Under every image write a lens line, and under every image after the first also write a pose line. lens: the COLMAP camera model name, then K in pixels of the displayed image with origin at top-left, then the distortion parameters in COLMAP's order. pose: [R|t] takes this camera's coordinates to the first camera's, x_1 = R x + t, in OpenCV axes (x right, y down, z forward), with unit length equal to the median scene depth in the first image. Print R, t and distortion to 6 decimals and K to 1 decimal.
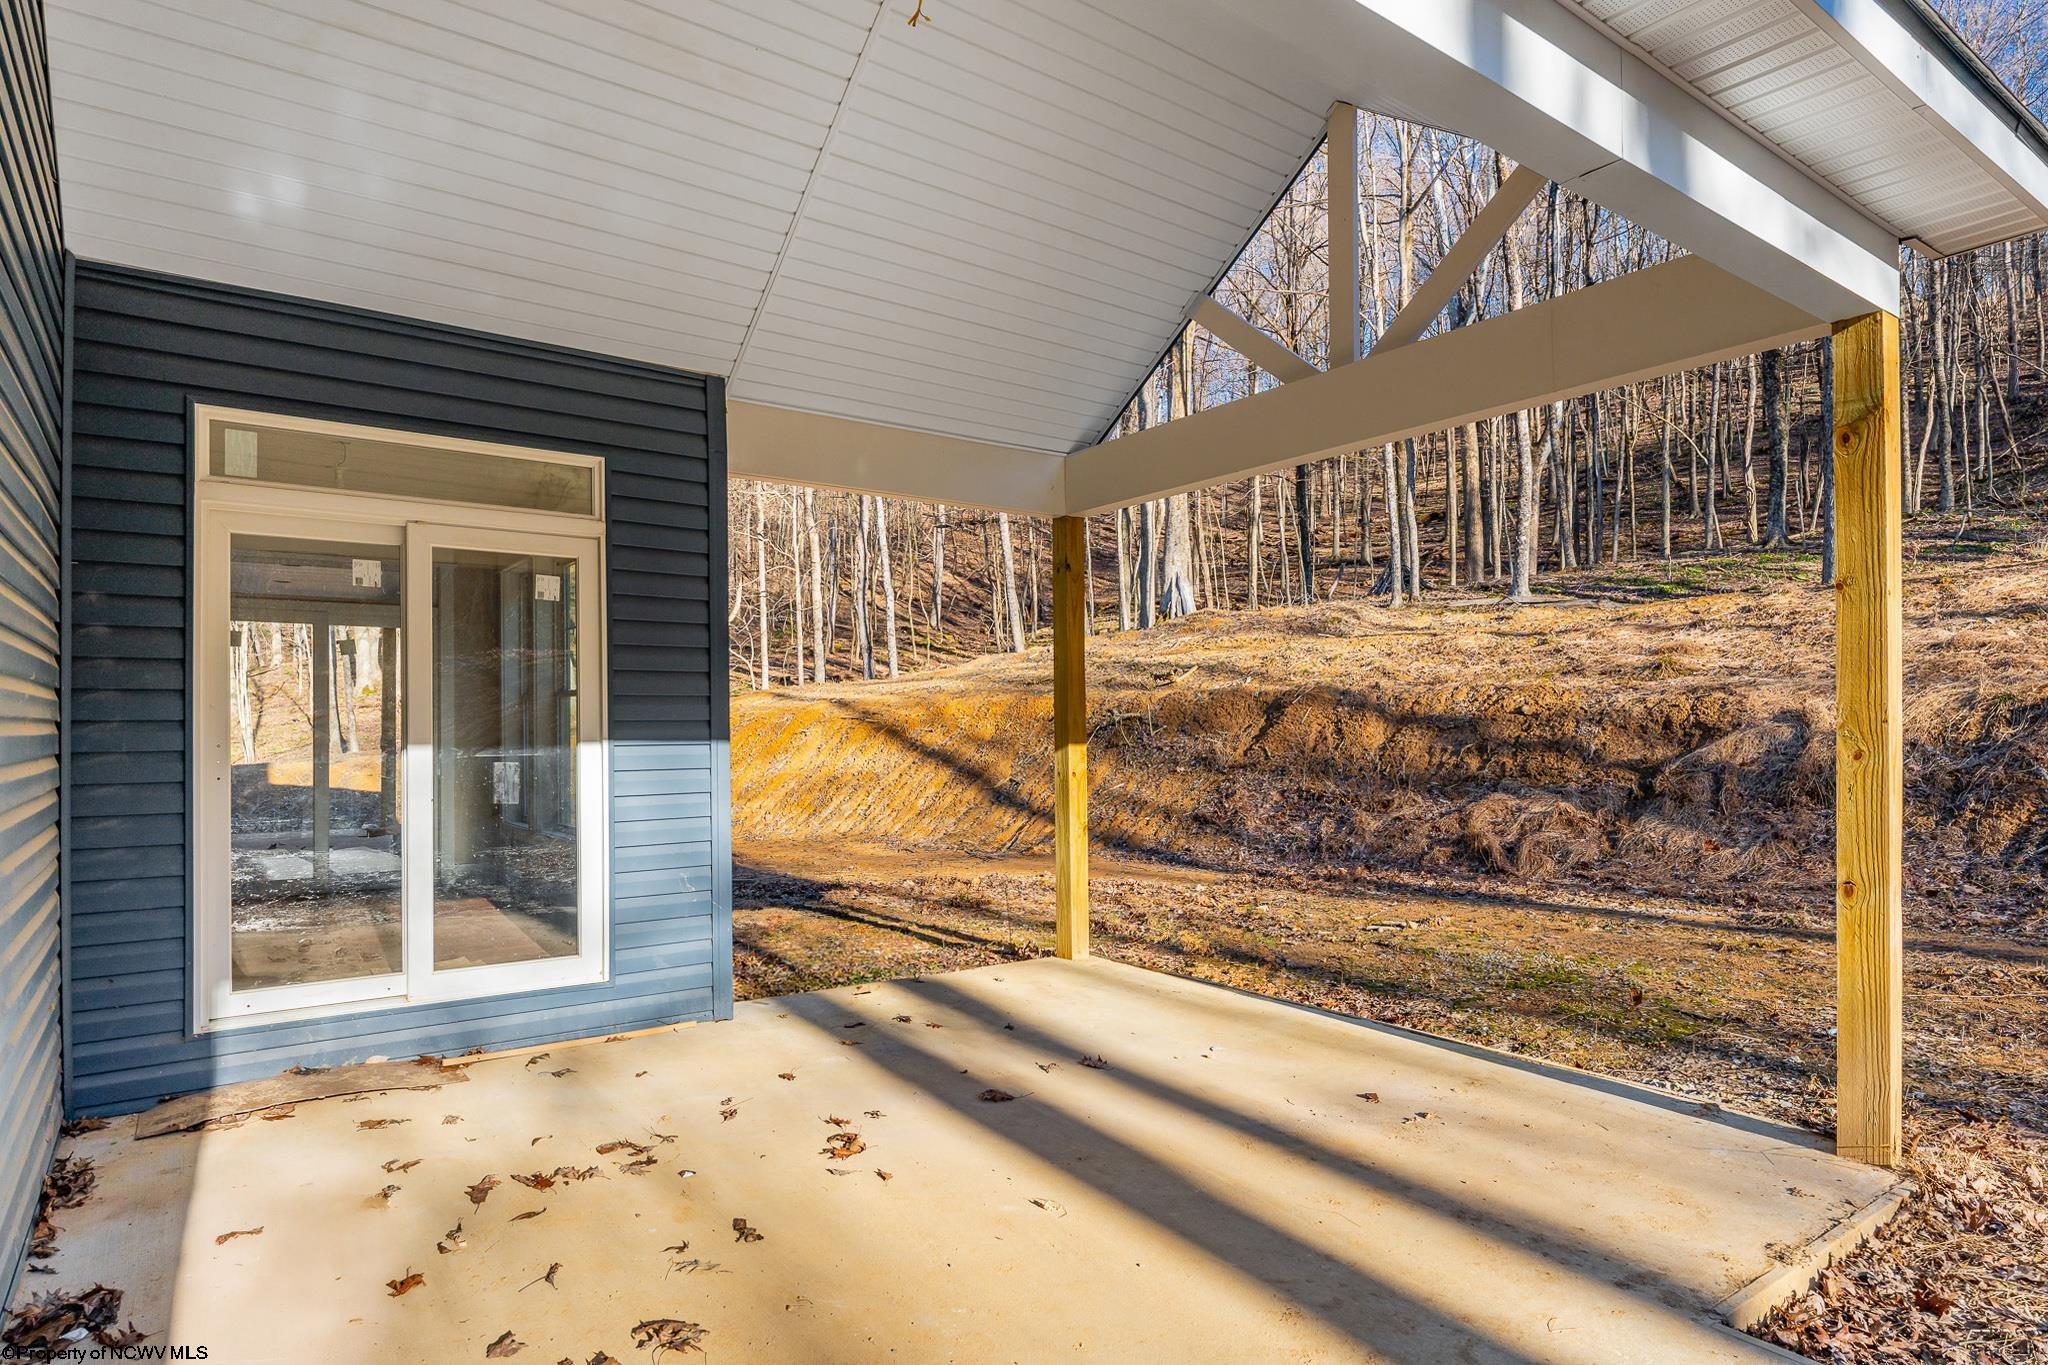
lens RADIAL K [[1138.6, 0, 1020.4], [0, 1138.6, 696.3], [0, 0, 1]] dist [-0.000213, -0.000004]
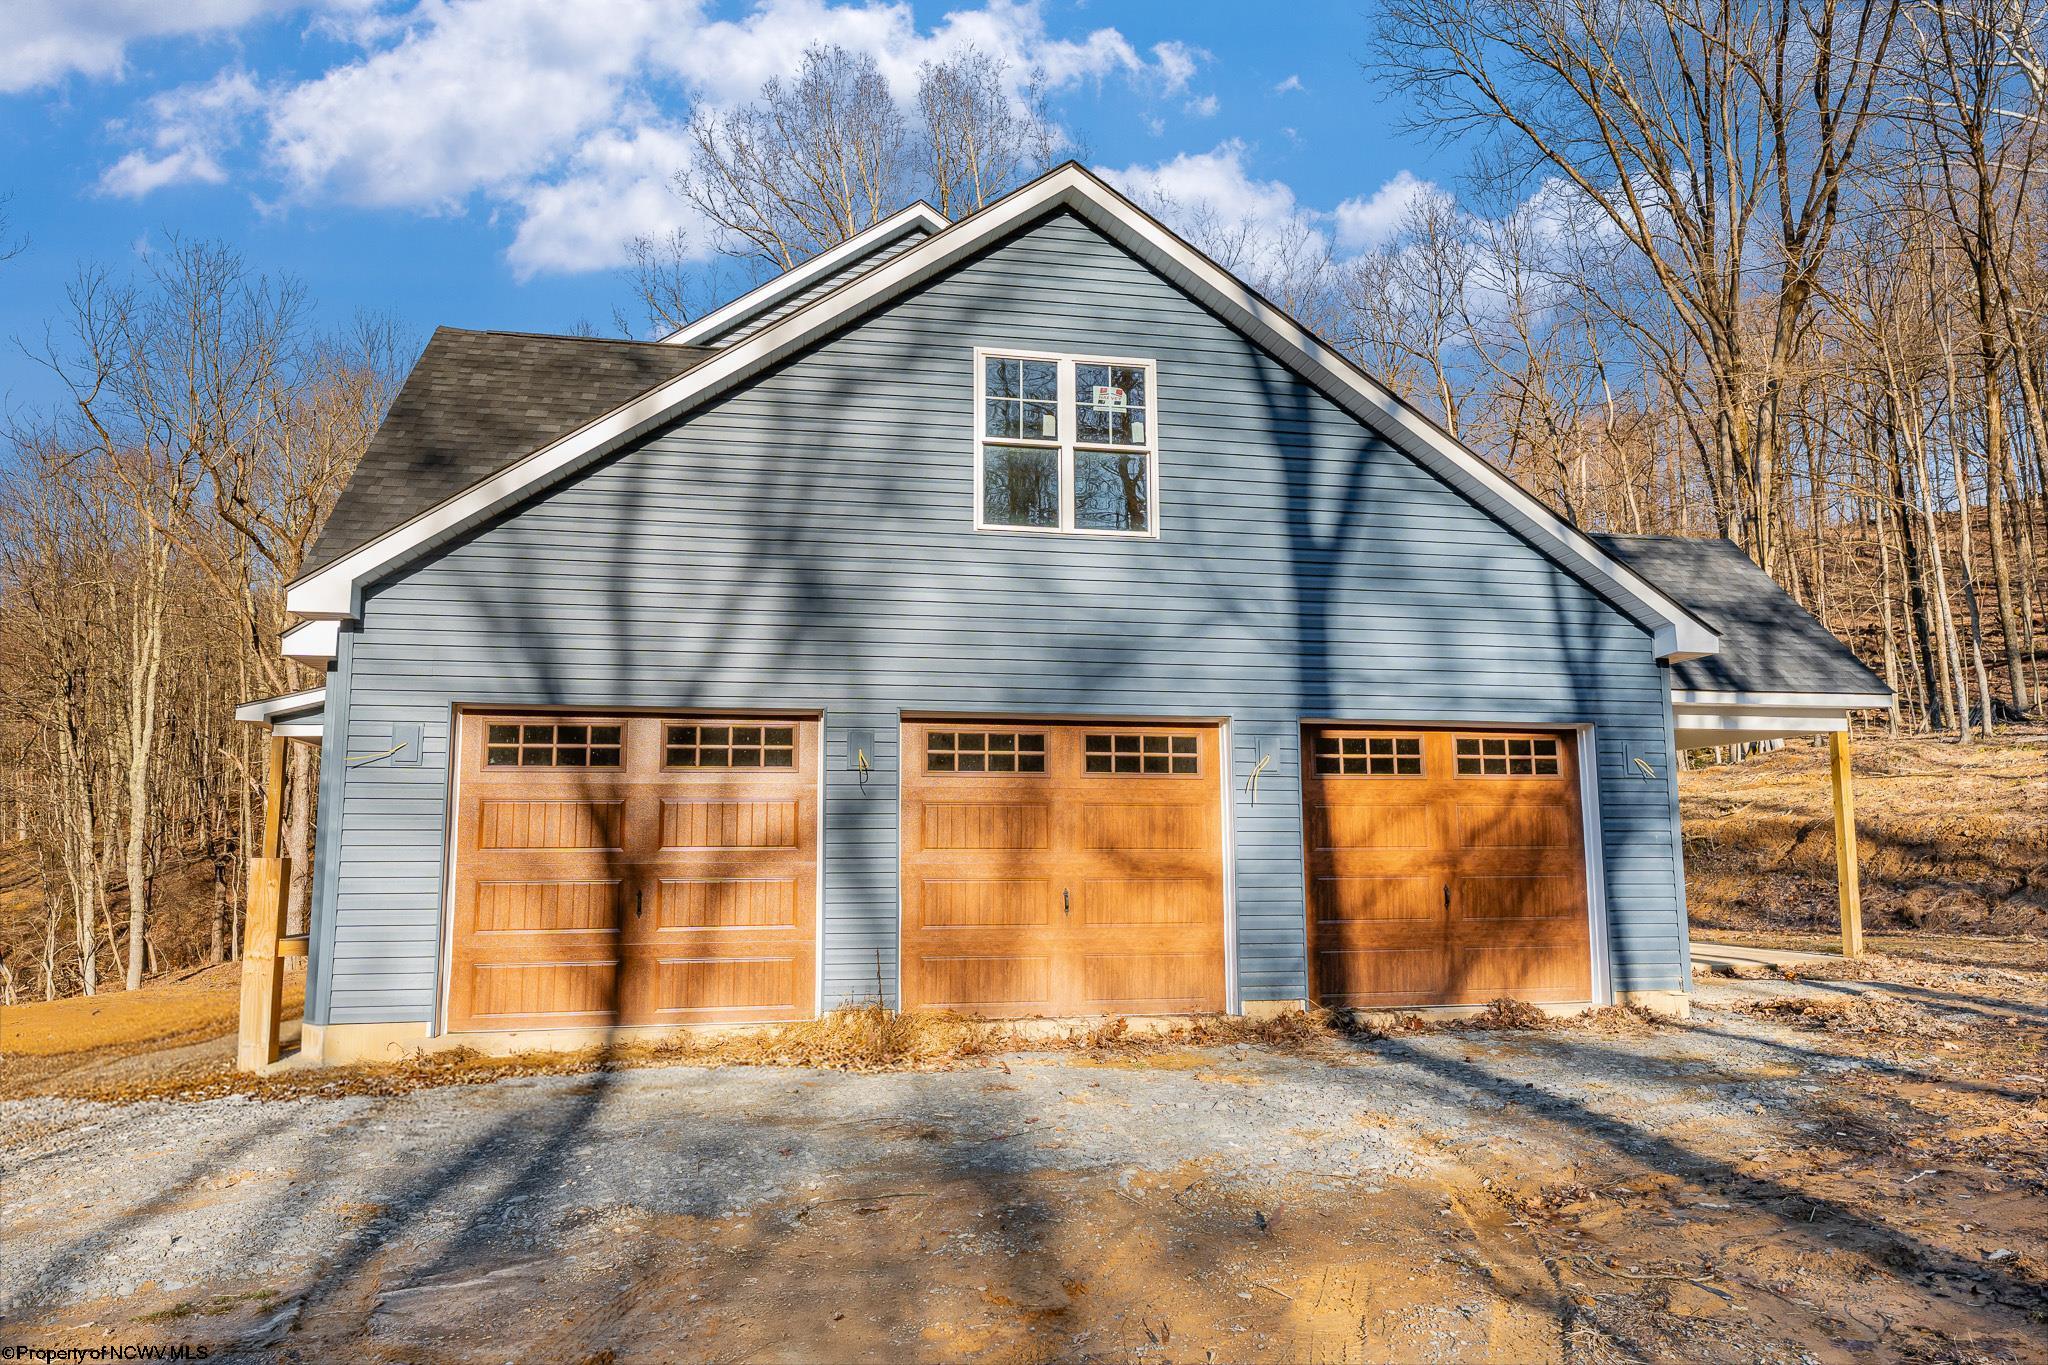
lens RADIAL K [[1236.8, 0, 1021.5], [0, 1236.8, 684.5], [0, 0, 1]] dist [-0.024910, 0.000550]
pose [[0.897402, -0.048564, -0.438534, 0.022477], [0.002879, 0.994547, -0.104247, -0.022150], [0.441205, 0.092289, 0.892648, -1.045660]]
